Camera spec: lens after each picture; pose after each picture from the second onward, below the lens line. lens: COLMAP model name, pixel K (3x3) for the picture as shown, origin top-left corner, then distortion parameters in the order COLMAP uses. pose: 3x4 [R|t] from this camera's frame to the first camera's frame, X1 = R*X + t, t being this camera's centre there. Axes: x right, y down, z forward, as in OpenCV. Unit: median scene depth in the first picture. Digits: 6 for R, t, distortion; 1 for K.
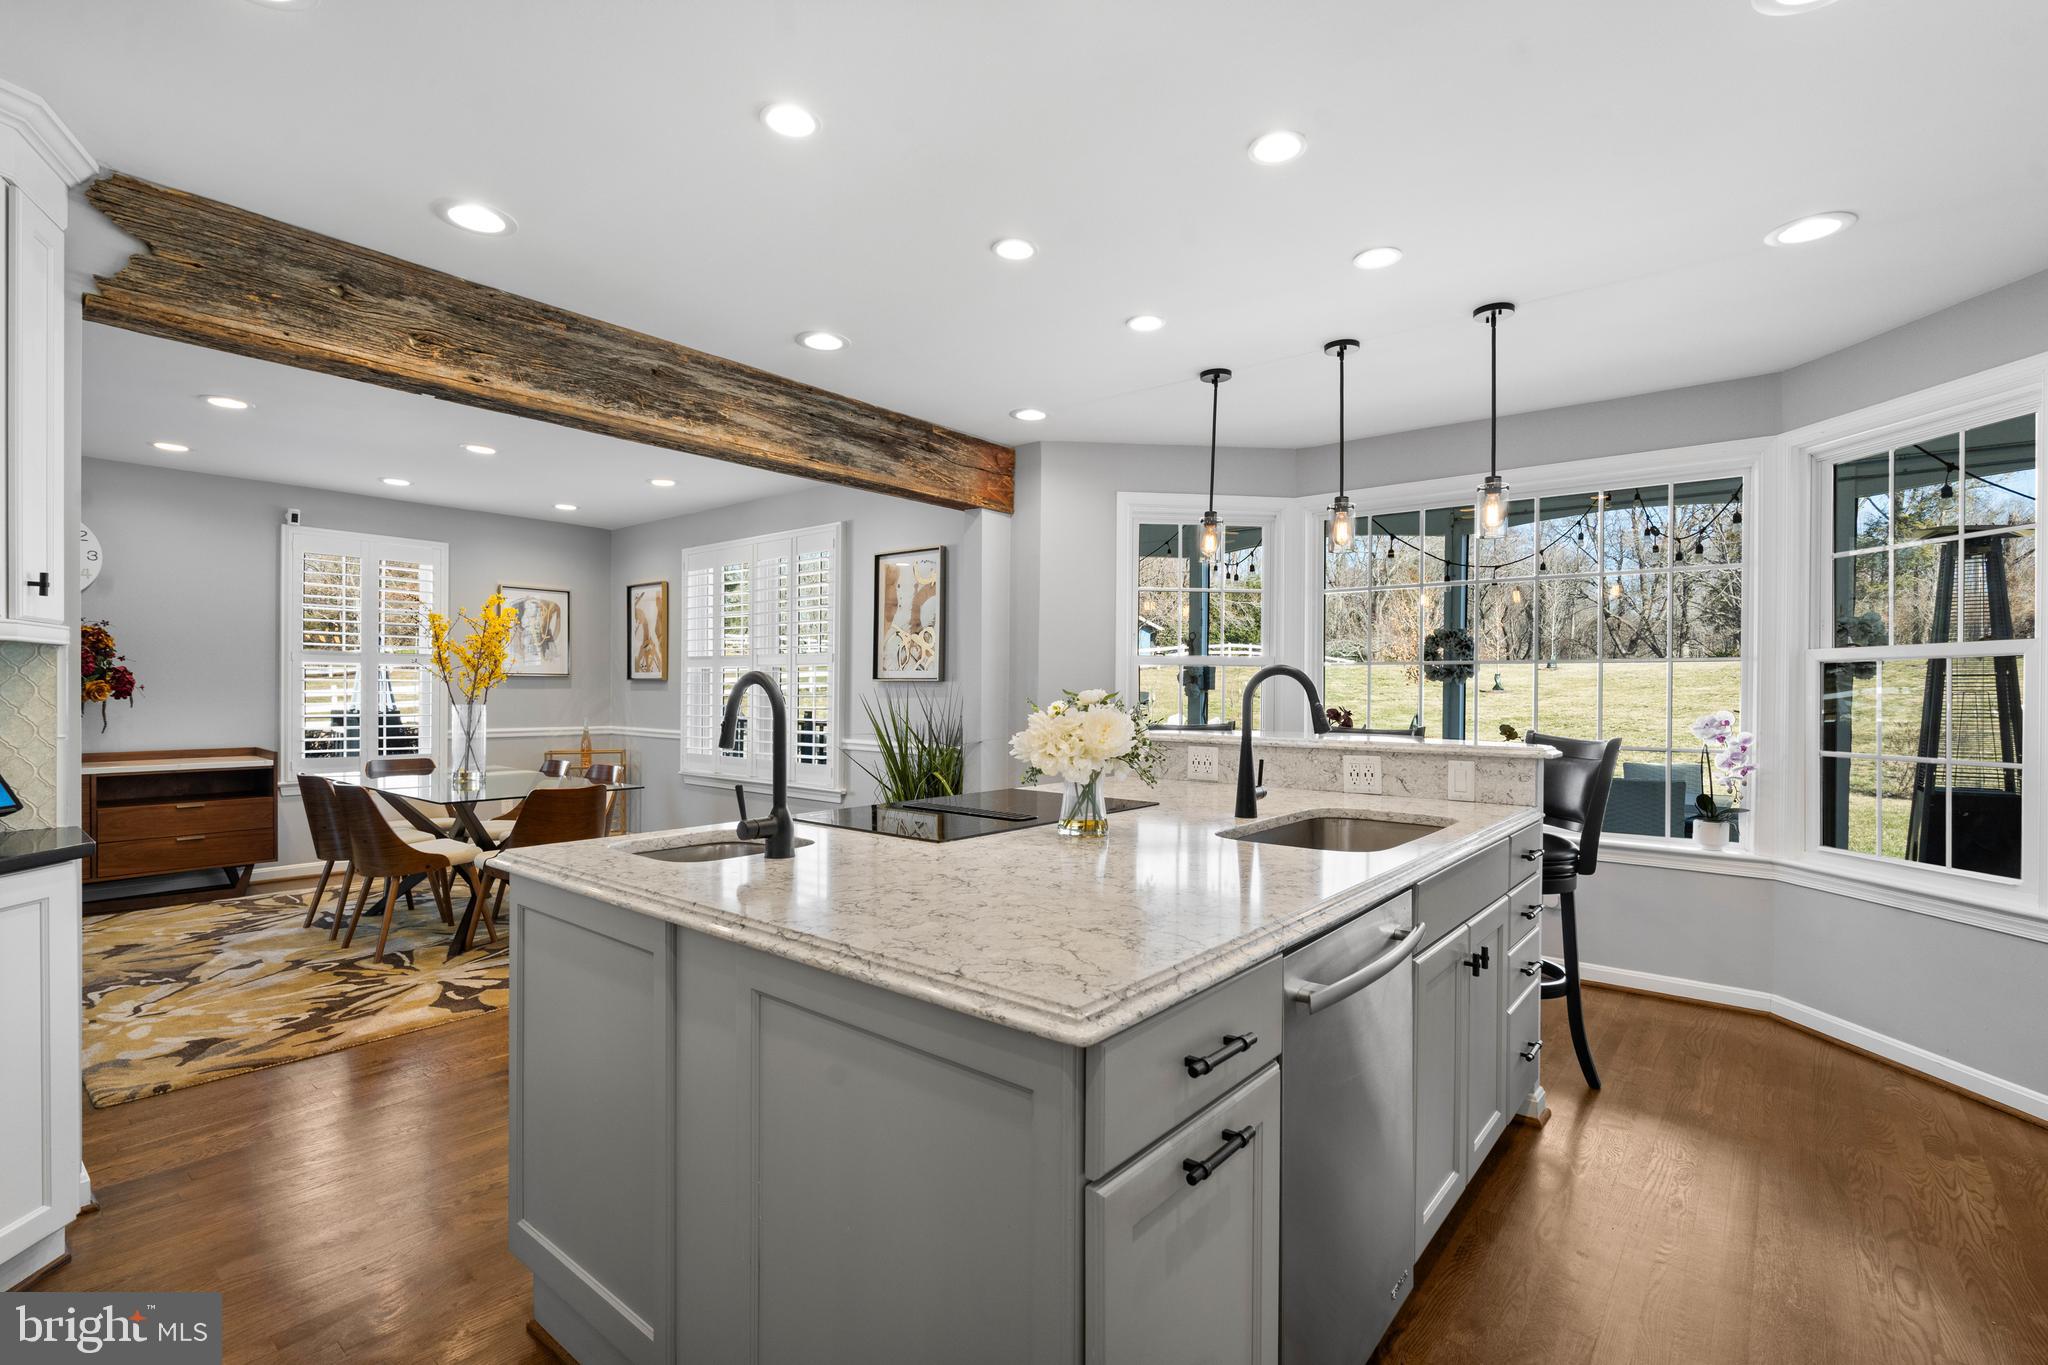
lens RADIAL K [[931.0, 0, 1030.2], [0, 931.0, 695.1], [0, 0, 1]] dist [-0.007842, 0.002330]
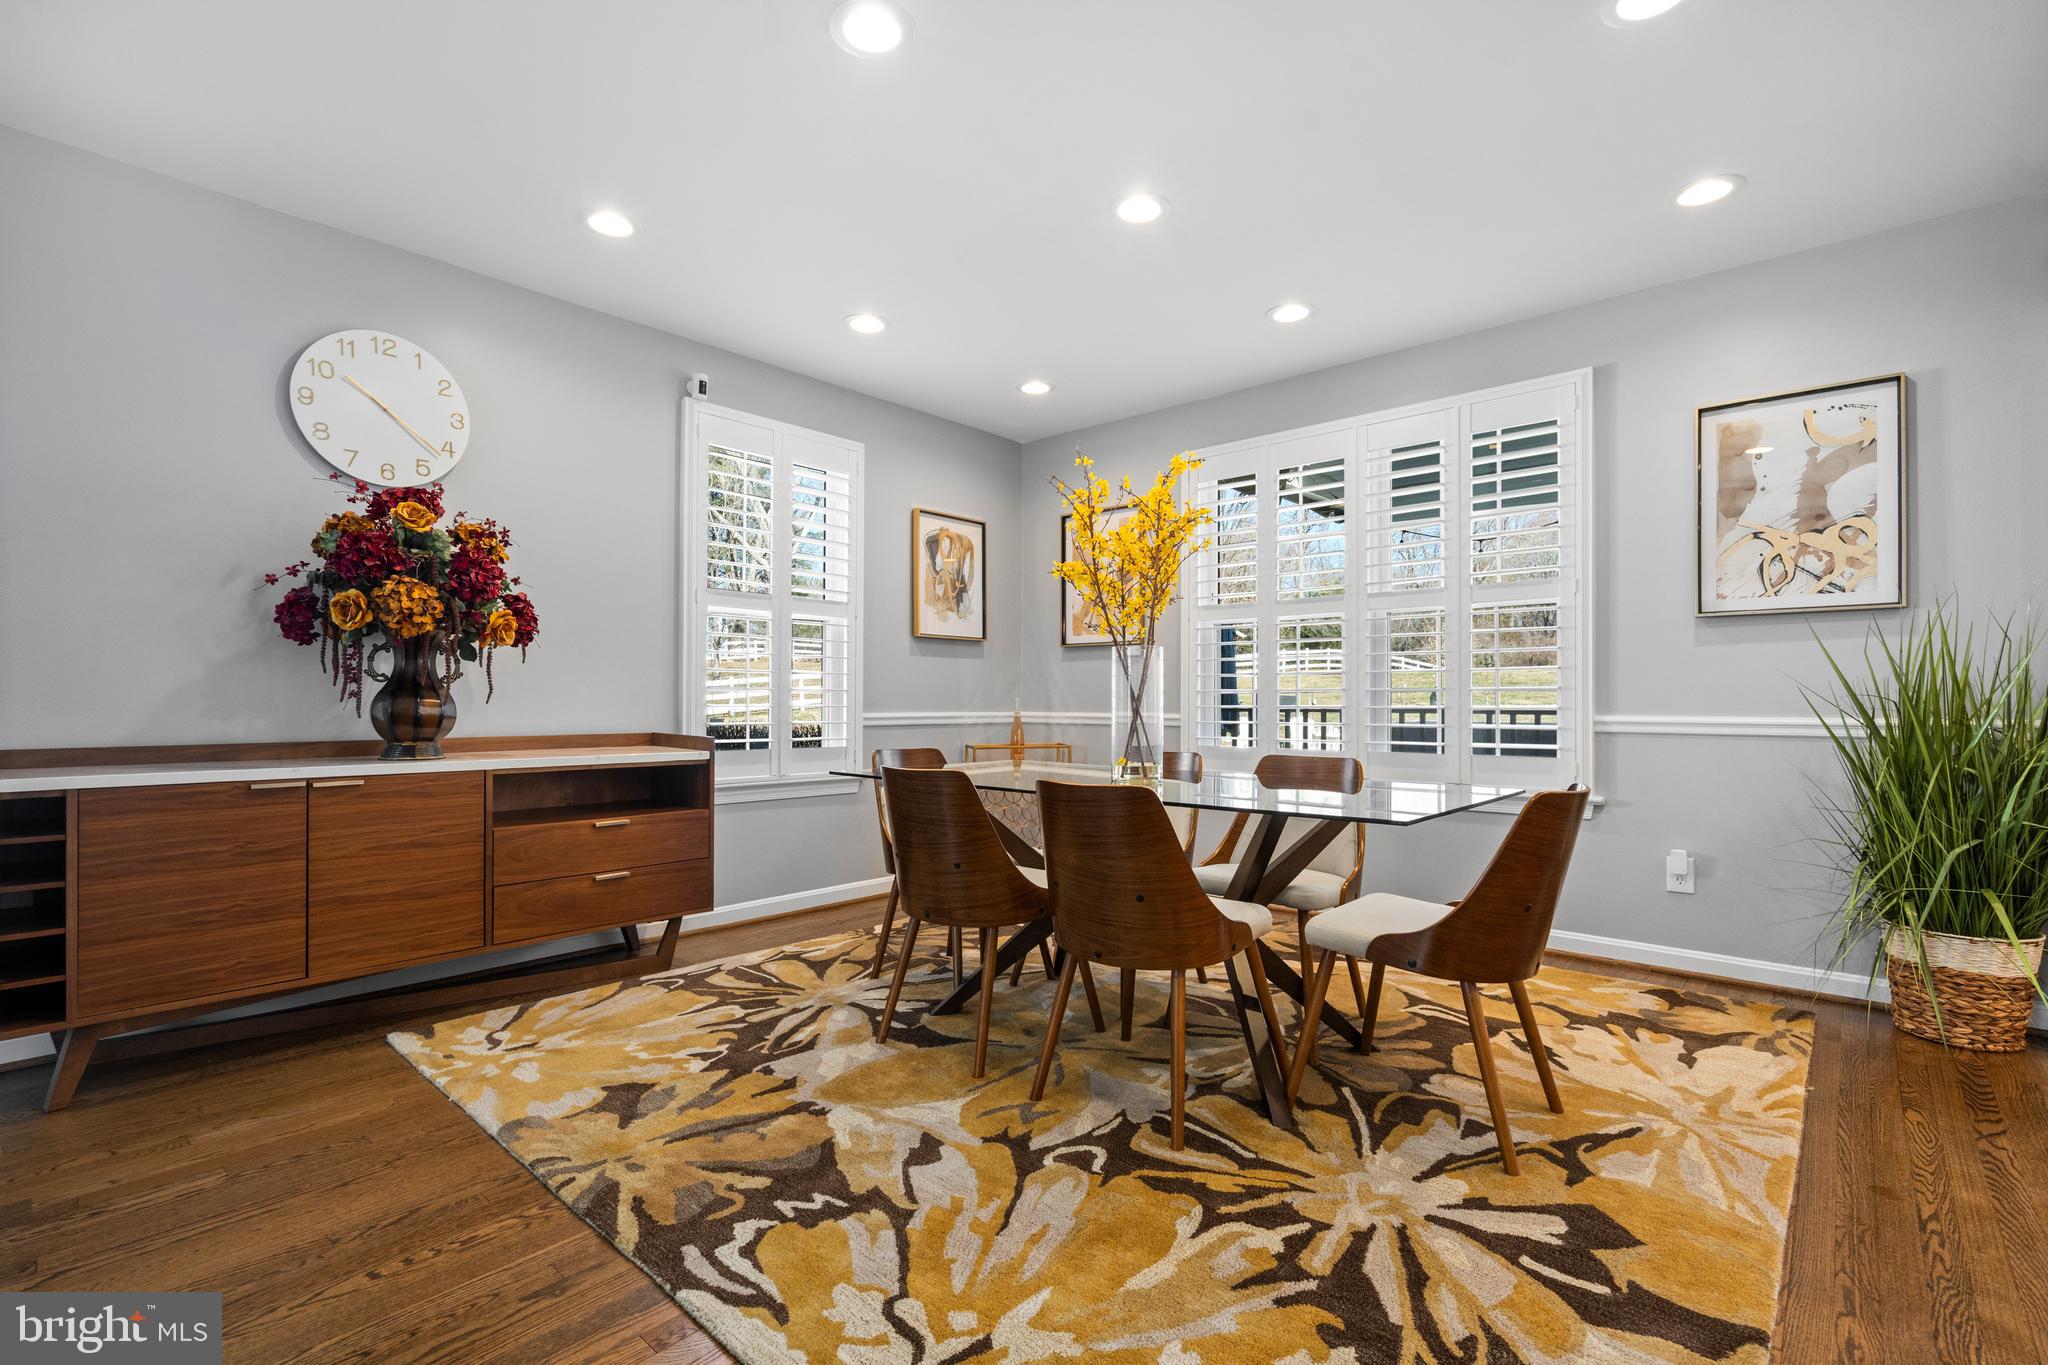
lens RADIAL K [[931.0, 0, 1014.6], [0, 931.0, 688.5], [0, 0, 1]] dist [-0.007842, 0.002330]
pose [[0.998627, -0.005661, -0.052086, -0.806038], [0.004459, 0.999722, -0.023155, 0.060652], [0.052203, 0.022891, 0.998374, 0.529551]]
